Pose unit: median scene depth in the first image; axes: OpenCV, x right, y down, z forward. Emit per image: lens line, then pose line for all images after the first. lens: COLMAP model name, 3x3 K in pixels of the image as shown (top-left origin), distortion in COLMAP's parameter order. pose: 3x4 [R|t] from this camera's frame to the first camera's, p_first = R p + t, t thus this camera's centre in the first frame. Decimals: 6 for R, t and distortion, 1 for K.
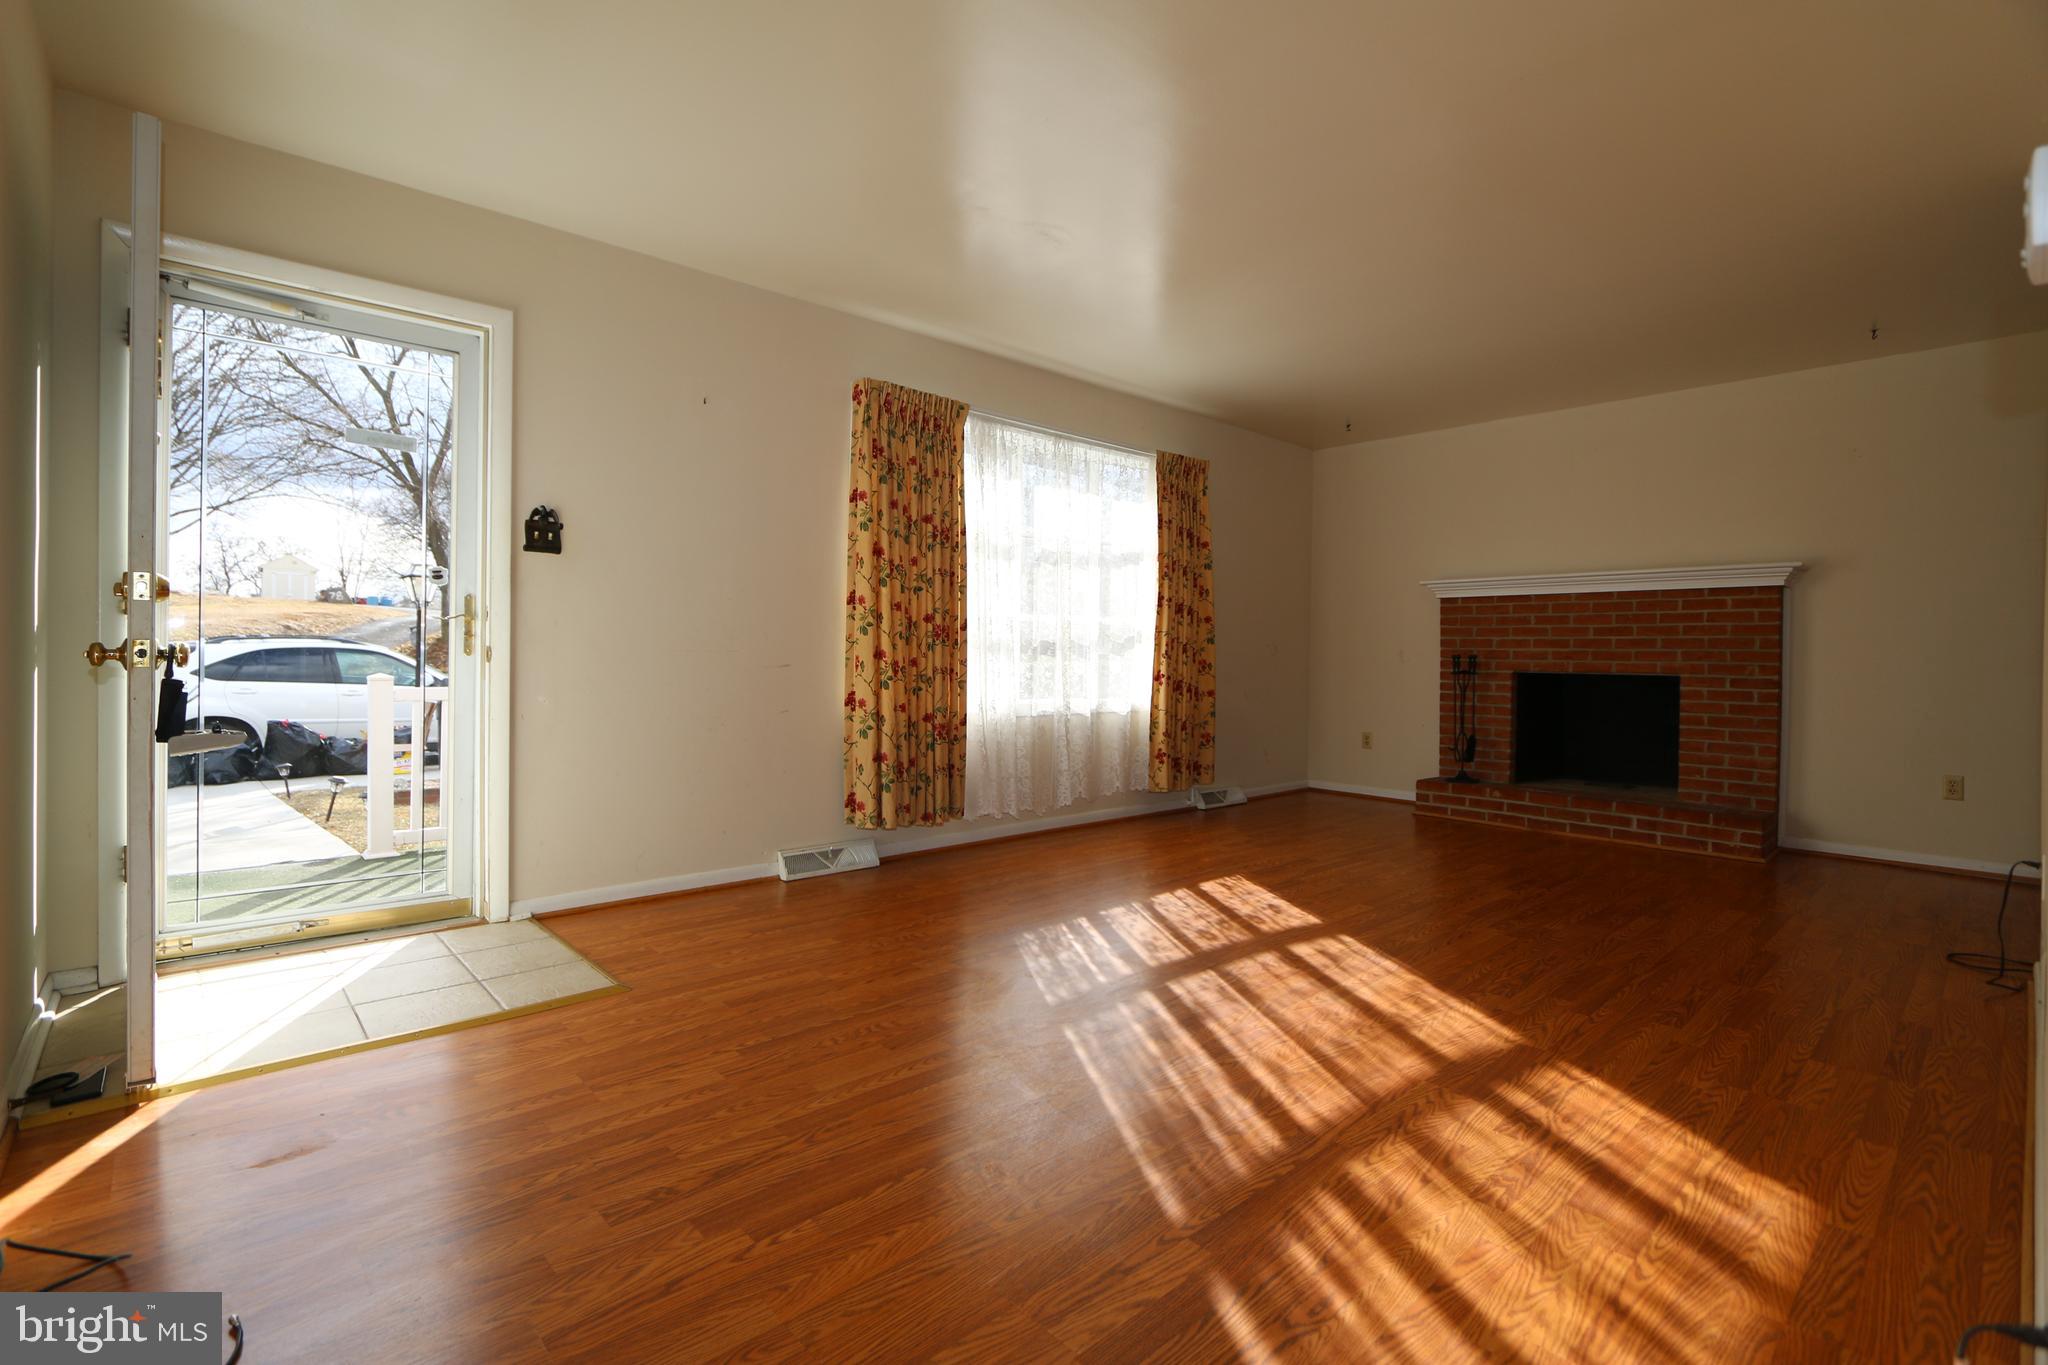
lens RADIAL K [[938.5, 0, 1013.3], [0, 938.5, 671.9], [0, 0, 1]] dist [-0.018723, 0.001533]
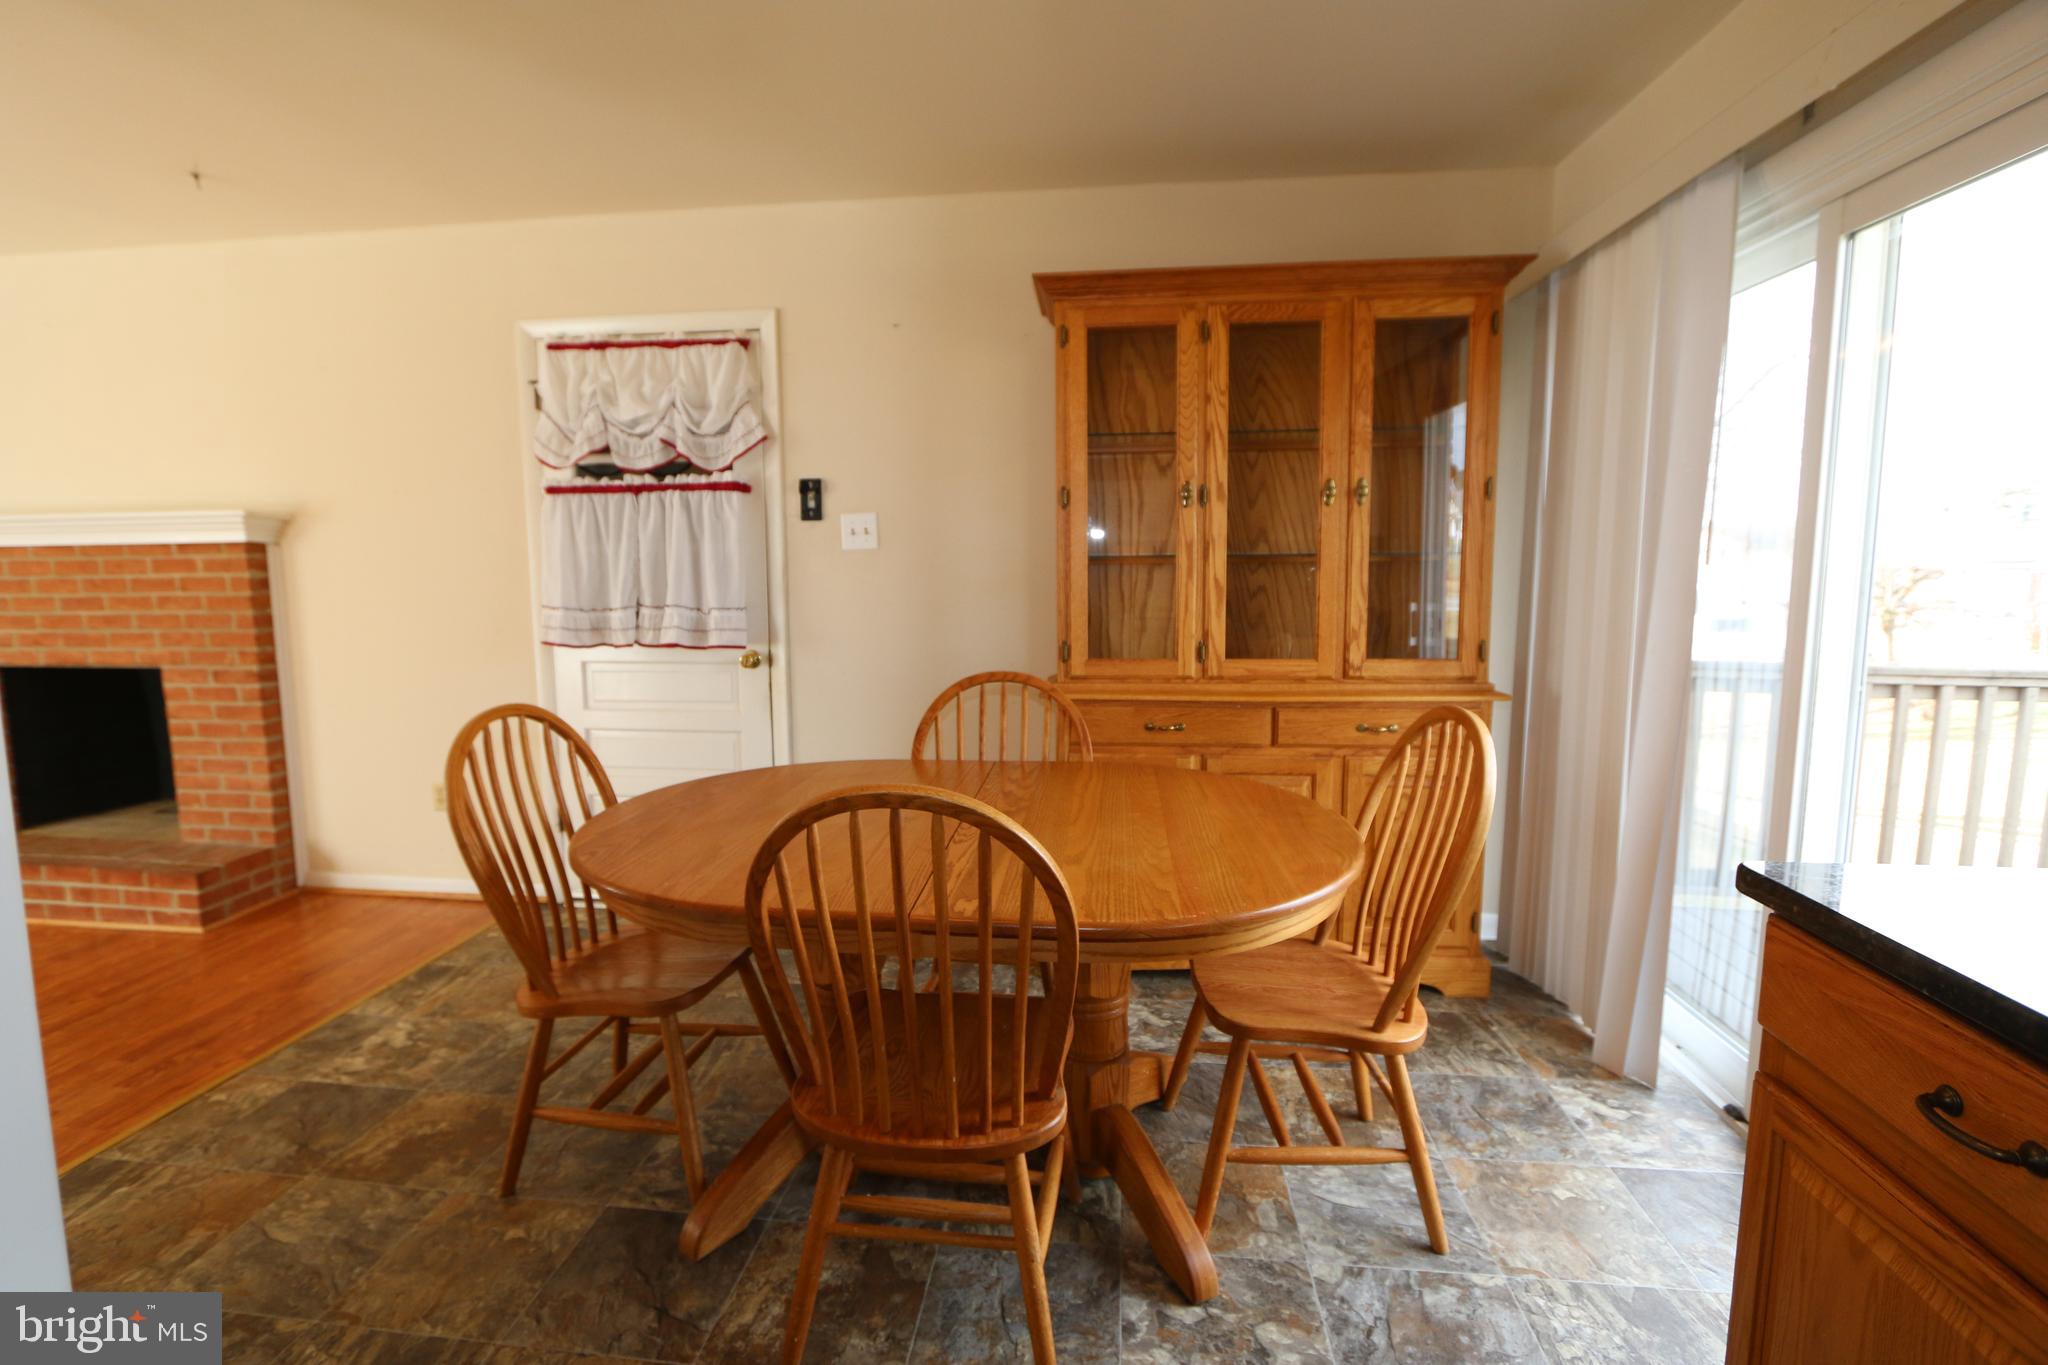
lens RADIAL K [[938.5, 0, 1022.2], [0, 938.5, 681.5], [0, 0, 1]] dist [-0.018723, 0.001533]
pose [[0.744907, -0.106884, 0.658551, 0.706590], [0.029338, 0.991377, 0.127717, -0.053187], [-0.666523, -0.075817, 0.741619, 0.042577]]
